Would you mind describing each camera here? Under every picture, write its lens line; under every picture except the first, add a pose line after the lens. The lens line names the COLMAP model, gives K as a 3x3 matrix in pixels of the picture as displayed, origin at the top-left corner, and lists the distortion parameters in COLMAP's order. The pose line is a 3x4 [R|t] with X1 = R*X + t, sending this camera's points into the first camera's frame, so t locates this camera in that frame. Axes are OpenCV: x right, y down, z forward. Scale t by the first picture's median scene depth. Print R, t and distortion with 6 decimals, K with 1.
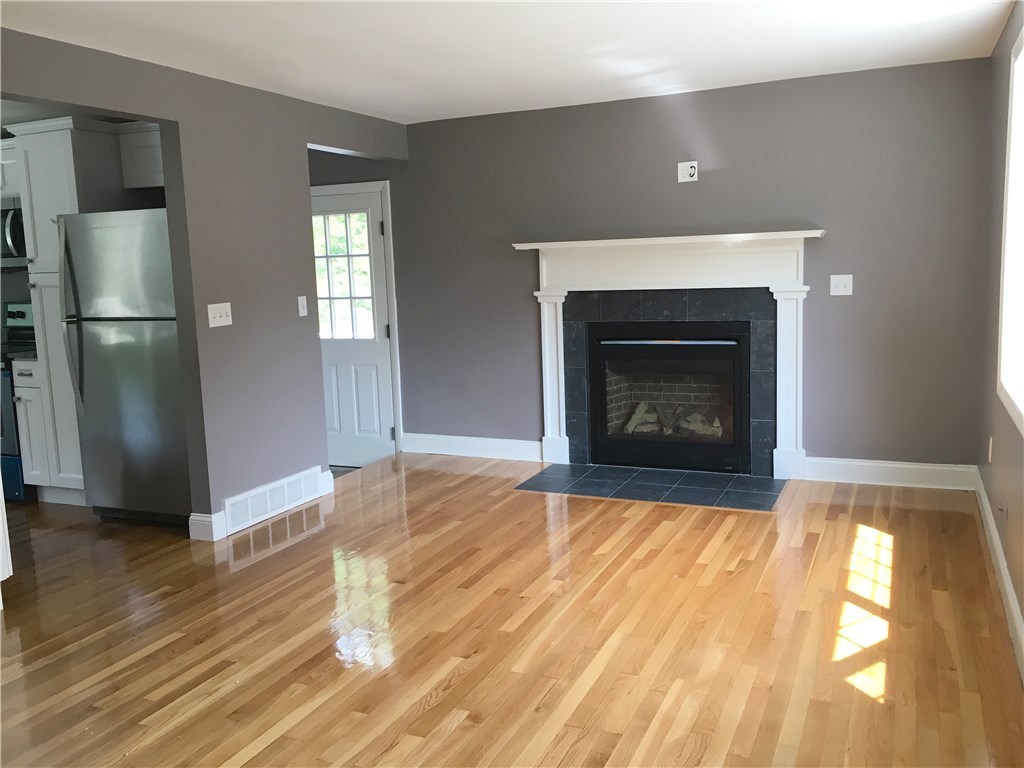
lens RADIAL K [[869.9, 0, 512.0], [0, 869.9, 384.0], [0, 0, 1]] dist [0.087421, -0.119535]
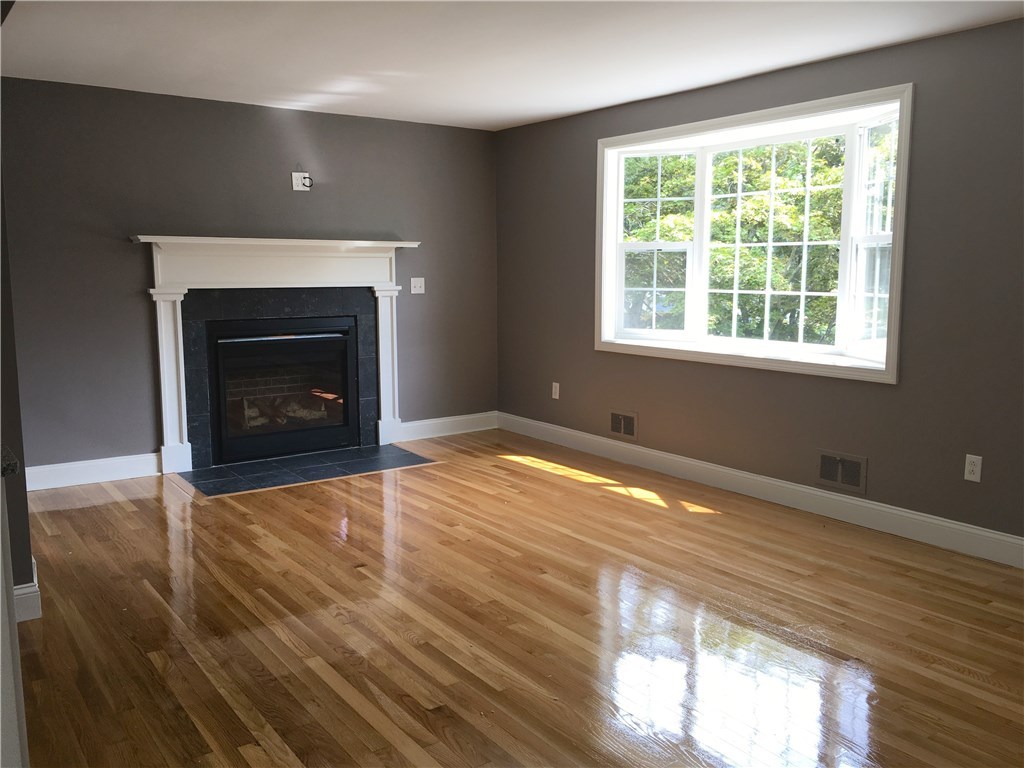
lens RADIAL K [[869.9, 0, 512.0], [0, 869.9, 384.0], [0, 0, 1]] dist [0.087421, -0.119535]
pose [[0.500684, -0.083812, 0.861563, -0.648633], [0.103300, 0.993974, 0.036661, -0.001302], [-0.859444, 0.070644, 0.506325, 0.232165]]
